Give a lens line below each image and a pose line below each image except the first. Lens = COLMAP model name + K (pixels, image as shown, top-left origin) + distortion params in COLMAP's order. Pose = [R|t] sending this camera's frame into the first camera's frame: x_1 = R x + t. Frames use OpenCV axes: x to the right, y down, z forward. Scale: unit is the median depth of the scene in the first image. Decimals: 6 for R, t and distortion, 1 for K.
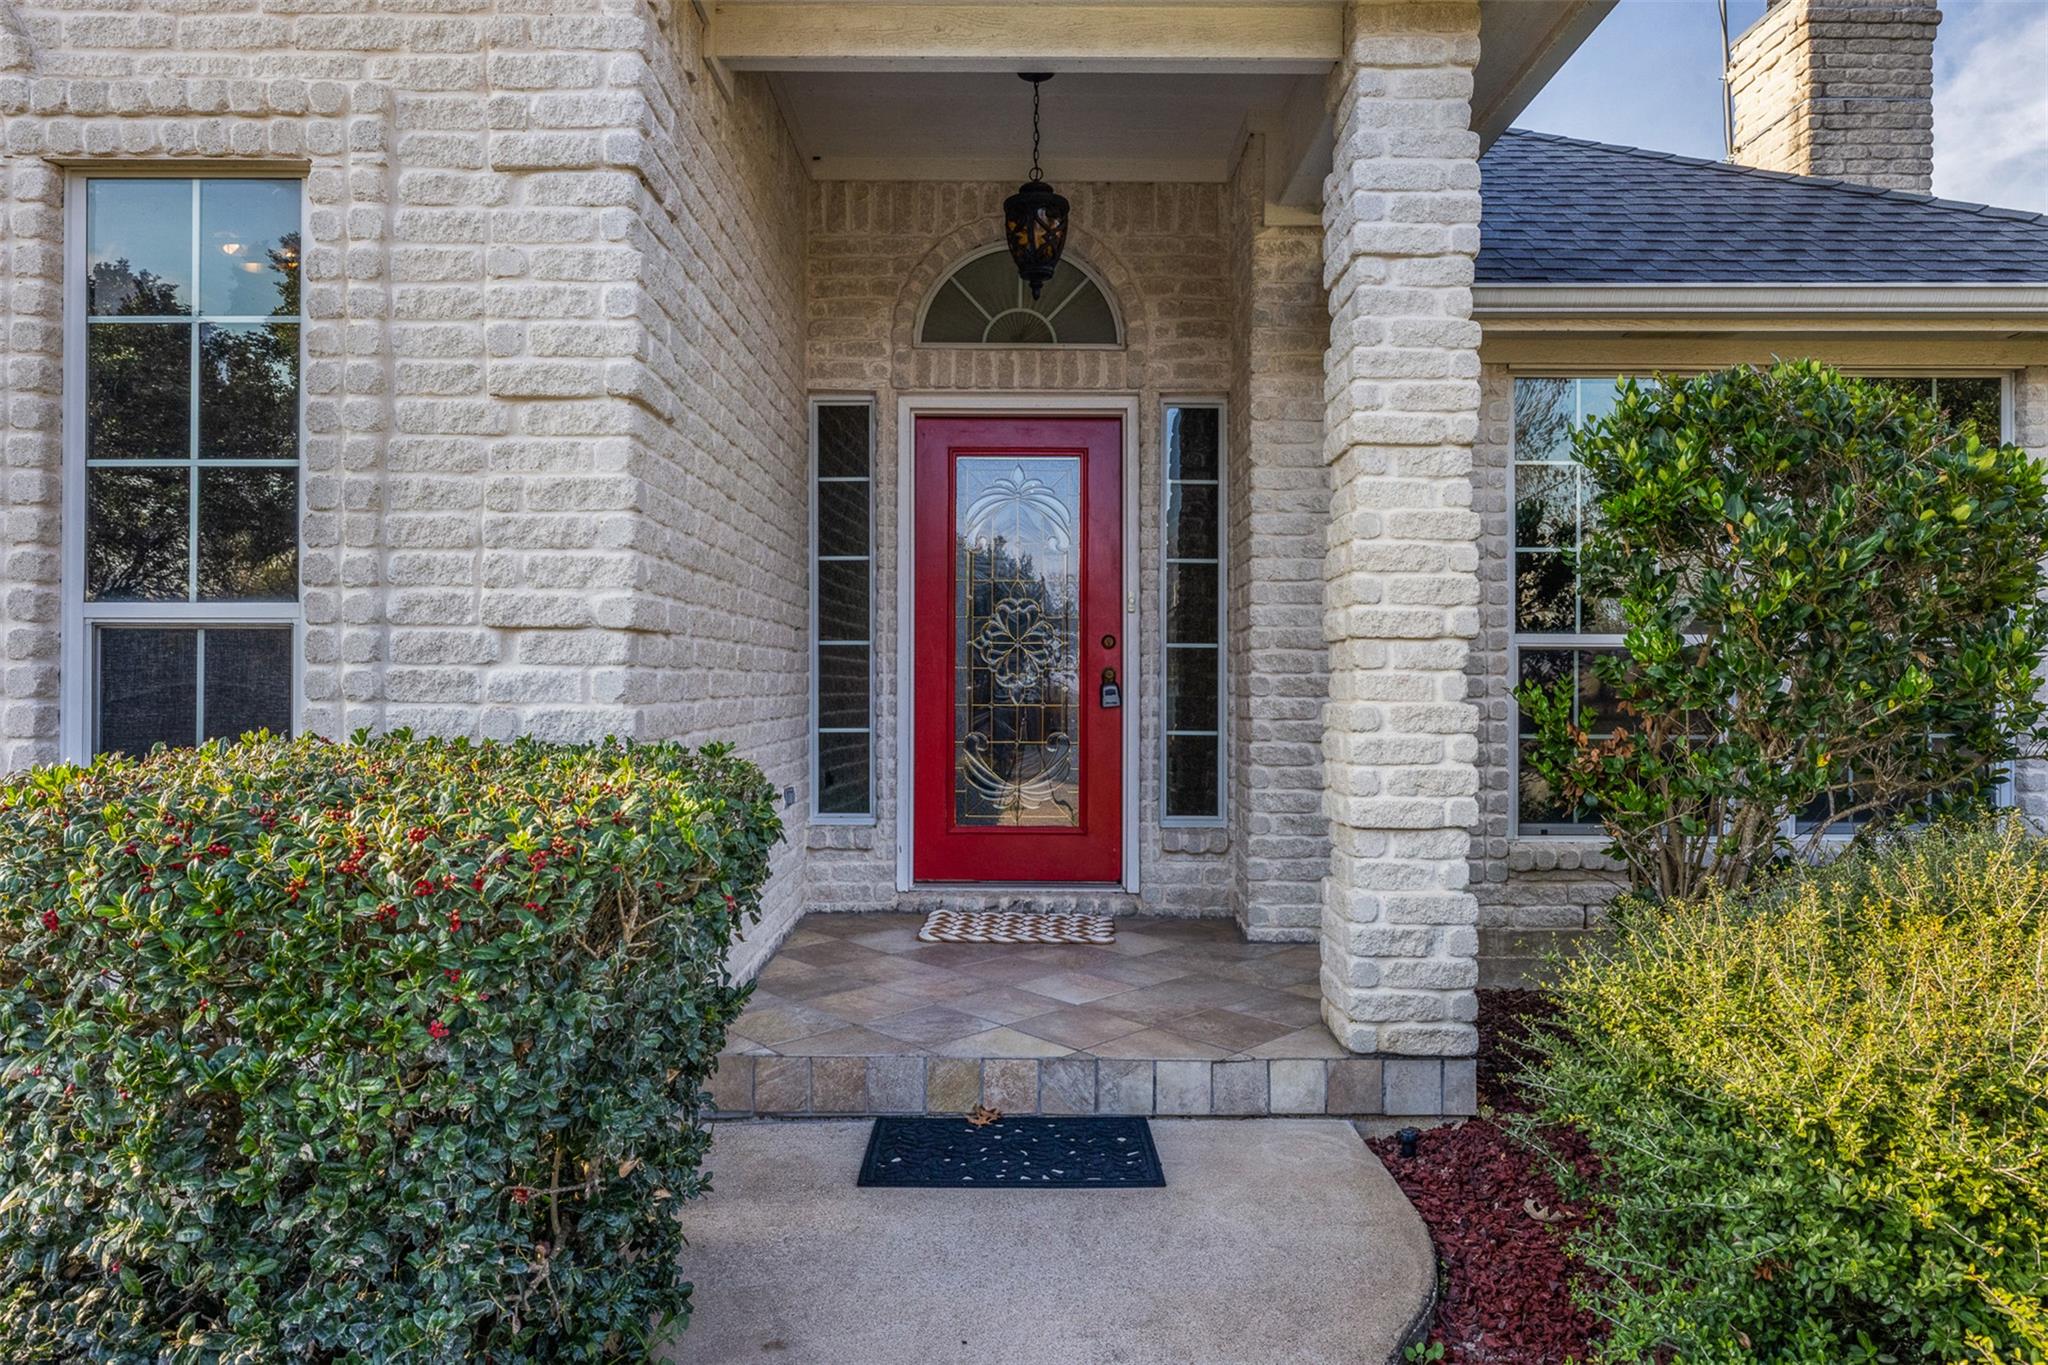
lens RADIAL K [[2012.8, 0, 1024.0], [0, 2012.8, 682.5], [0, 0, 1]] dist [-0.005452, -0.000822]
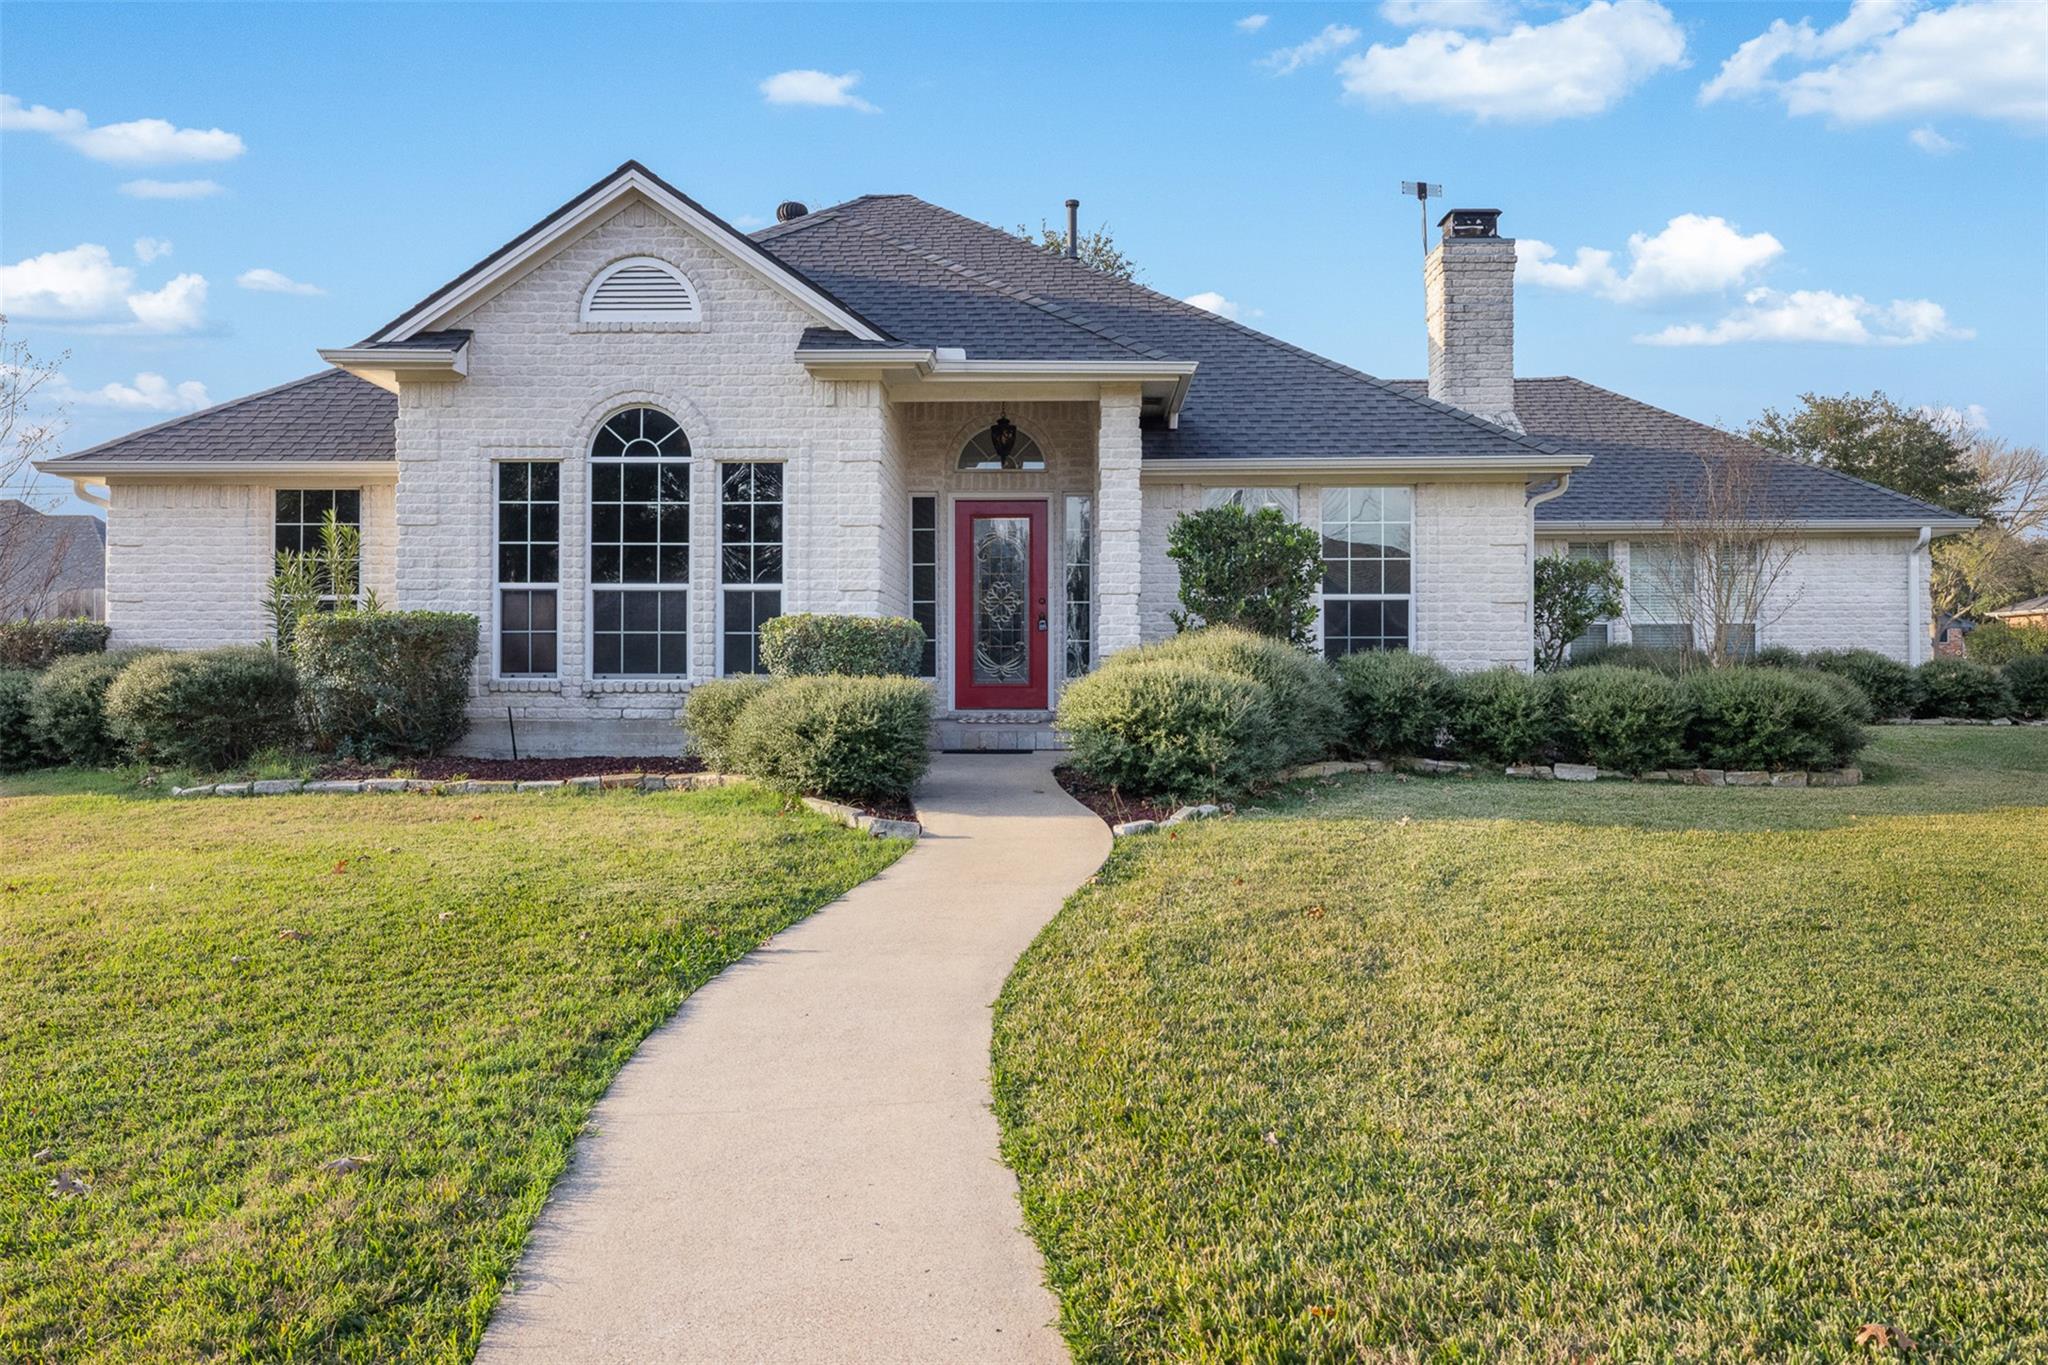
lens RADIAL K [[1670.7, 0, 1024.0], [0, 1670.7, 682.5], [0, 0, 1]] dist [0.001332, 0.000111]
pose [[0.999963, -0.002510, -0.008194, 0.039002], [0.002669, 0.999807, 0.019441, 0.036015], [0.008144, -0.019462, 0.999777, -0.897775]]
